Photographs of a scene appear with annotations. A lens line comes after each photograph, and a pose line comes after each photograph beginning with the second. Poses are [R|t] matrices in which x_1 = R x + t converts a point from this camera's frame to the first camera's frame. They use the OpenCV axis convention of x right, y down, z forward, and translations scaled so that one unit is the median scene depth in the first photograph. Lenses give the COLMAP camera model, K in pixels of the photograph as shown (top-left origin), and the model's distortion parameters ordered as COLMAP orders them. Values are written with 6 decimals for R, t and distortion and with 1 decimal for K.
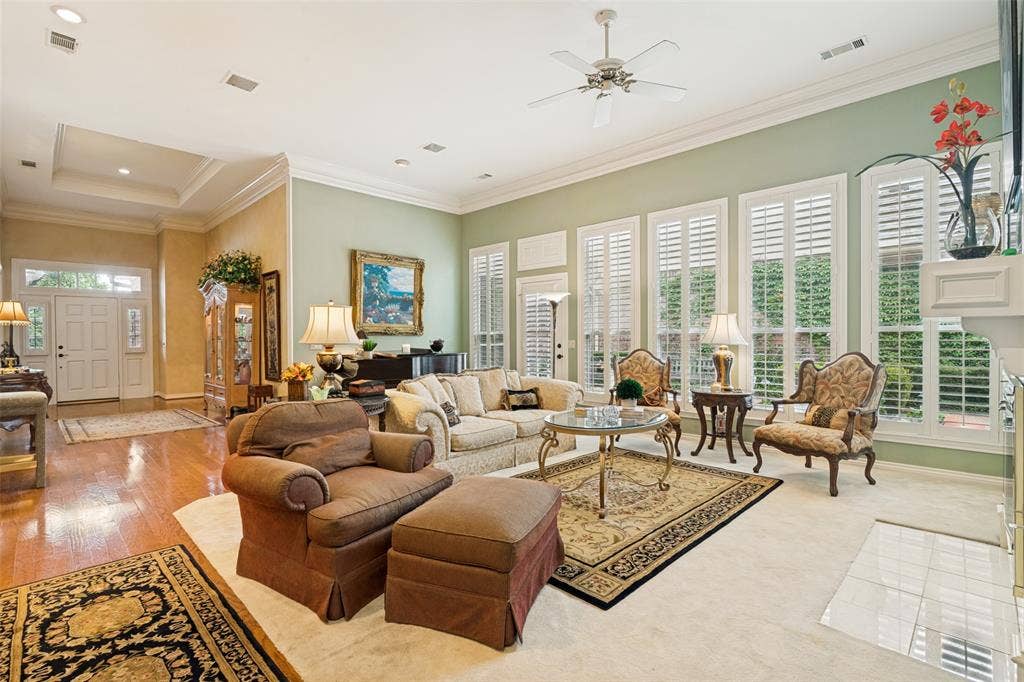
lens RADIAL K [[482.9, 0, 509.4], [0, 482.9, 335.9], [0, 0, 1]] dist [-0.013906, -0.000388]
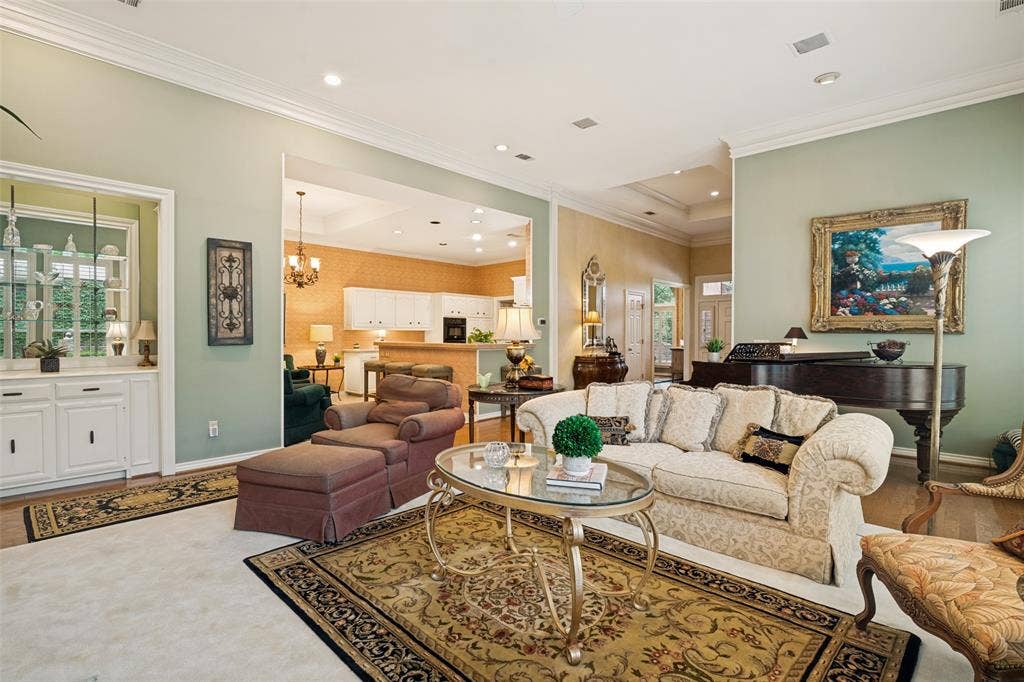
lens RADIAL K [[482.9, 0, 489.3], [0, 482.9, 337.7], [0, 0, 1]] dist [-0.013906, -0.000388]
pose [[-0.008961, 0.012348, -0.999884, 1.150176], [0.000298, 0.999924, 0.012346, -0.008187], [0.999960, -0.000187, -0.008964, 1.338054]]
